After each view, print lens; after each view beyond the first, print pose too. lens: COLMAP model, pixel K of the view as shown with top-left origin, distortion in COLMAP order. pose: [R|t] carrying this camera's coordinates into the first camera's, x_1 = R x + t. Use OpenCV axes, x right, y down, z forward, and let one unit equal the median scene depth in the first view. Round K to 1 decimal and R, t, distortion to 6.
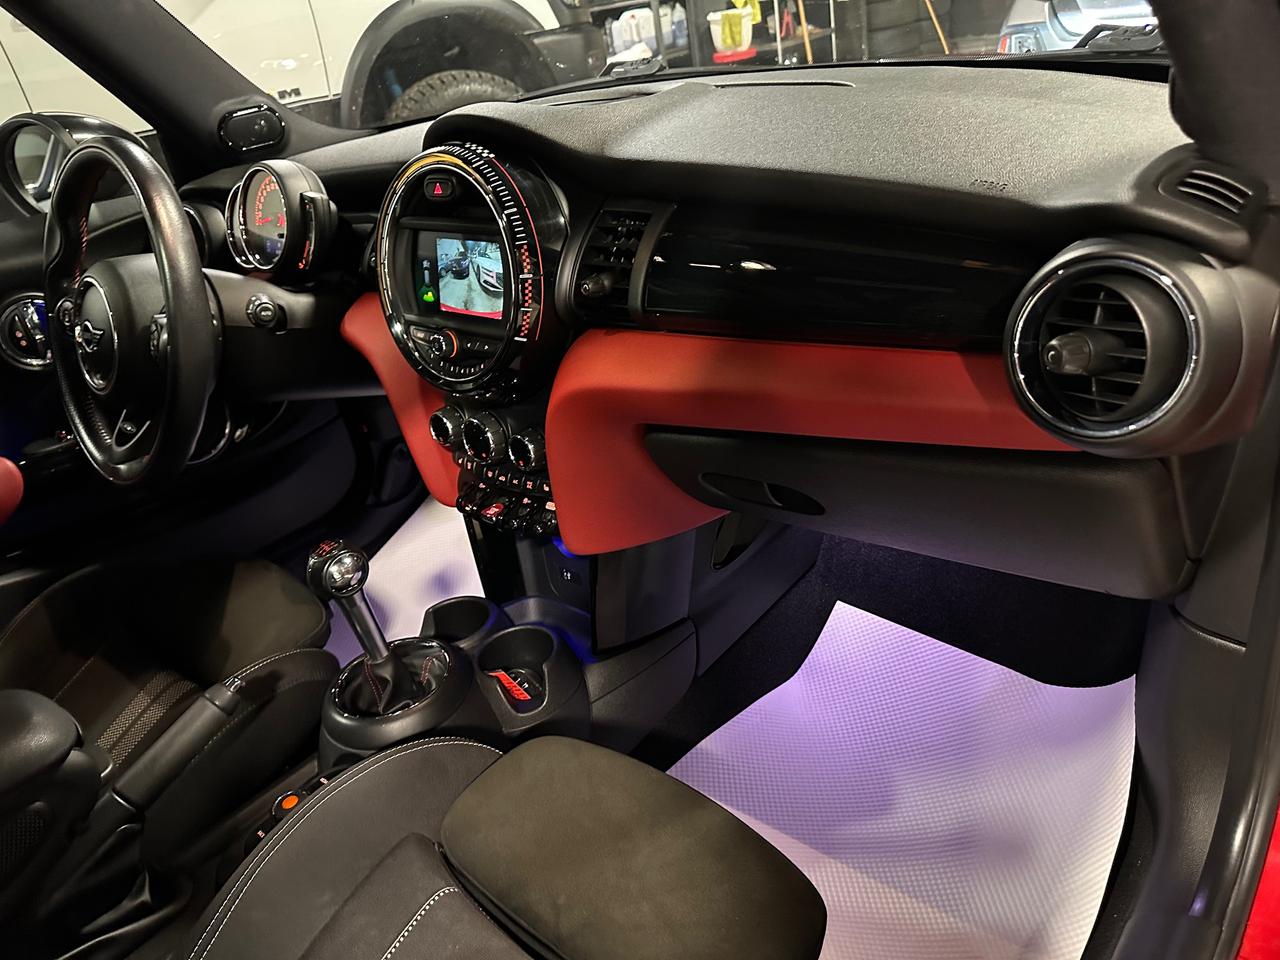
lens RADIAL K [[899.2, 0, 644.8], [0, 899.2, 479.3], [0, 0, 1]] dist [0.076147, -0.117720]
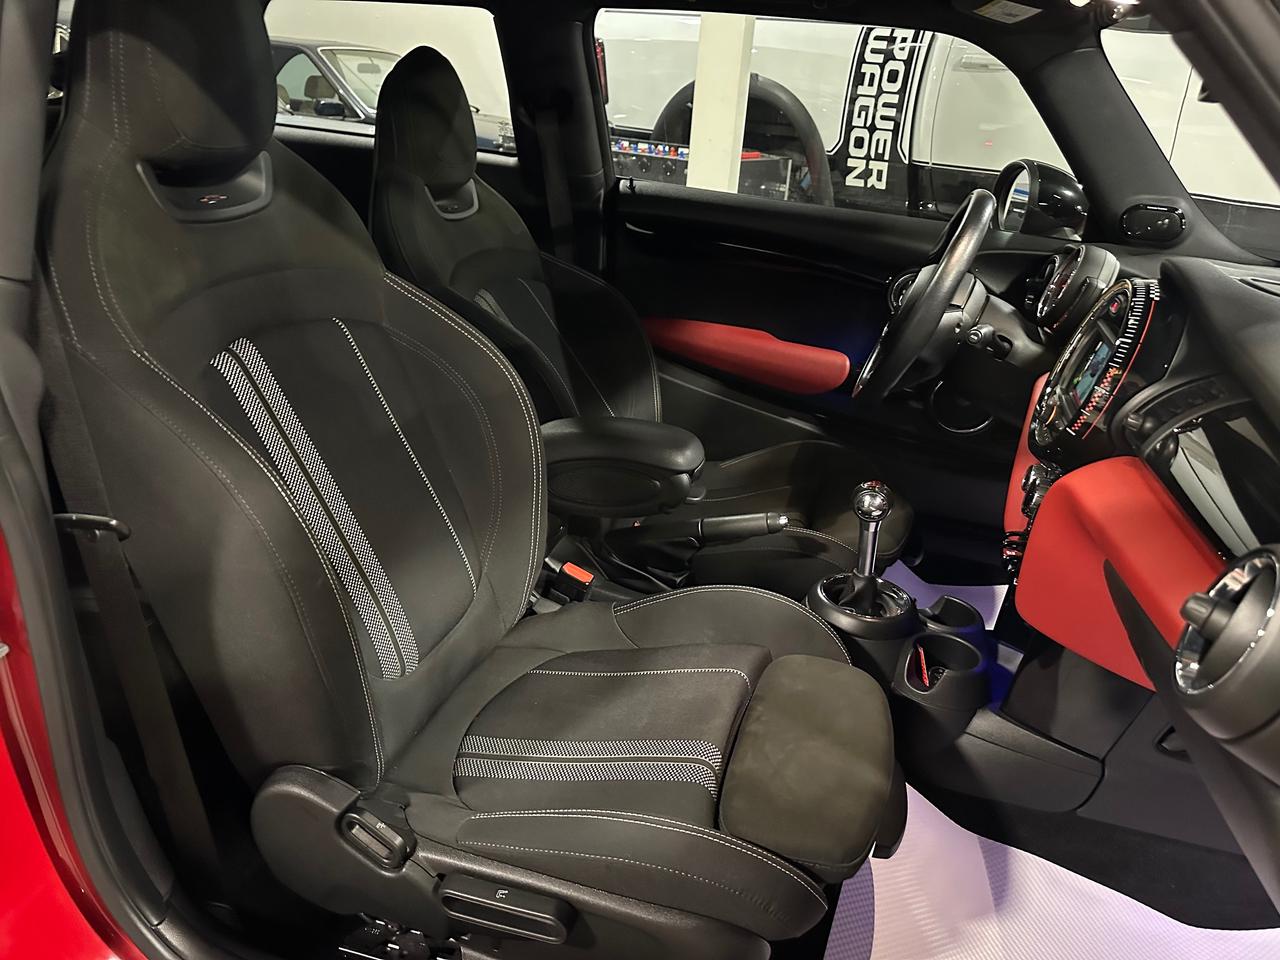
lens RADIAL K [[905.0, 0, 645.6], [0, 905.0, 455.8], [0, 0, 1]] dist [0.080490, -0.113415]
pose [[0.380660, 0.509875, -0.771444, 0.516932], [-0.552931, 0.794185, 0.252067, -0.107118], [0.741191, 0.330603, 0.584240, -0.117050]]
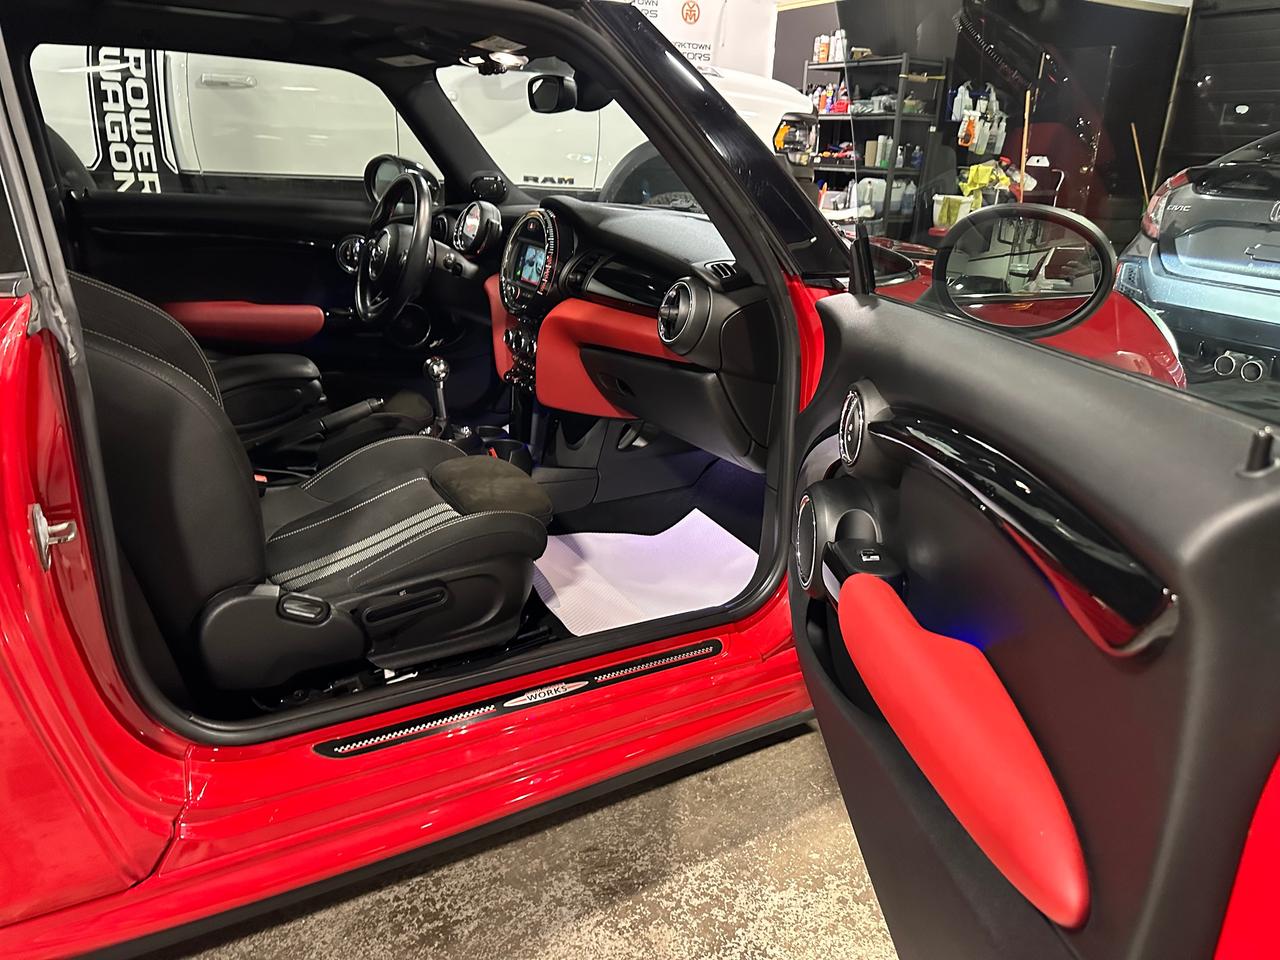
lens RADIAL K [[905.0, 0, 645.6], [0, 905.0, 455.8], [0, 0, 1]] dist [0.080490, -0.113415]
pose [[0.929011, 0.281820, -0.239824, 0.641089], [-0.315077, 0.942287, -0.113230, 0.336117], [0.194073, 0.180755, 0.964191, -0.891763]]
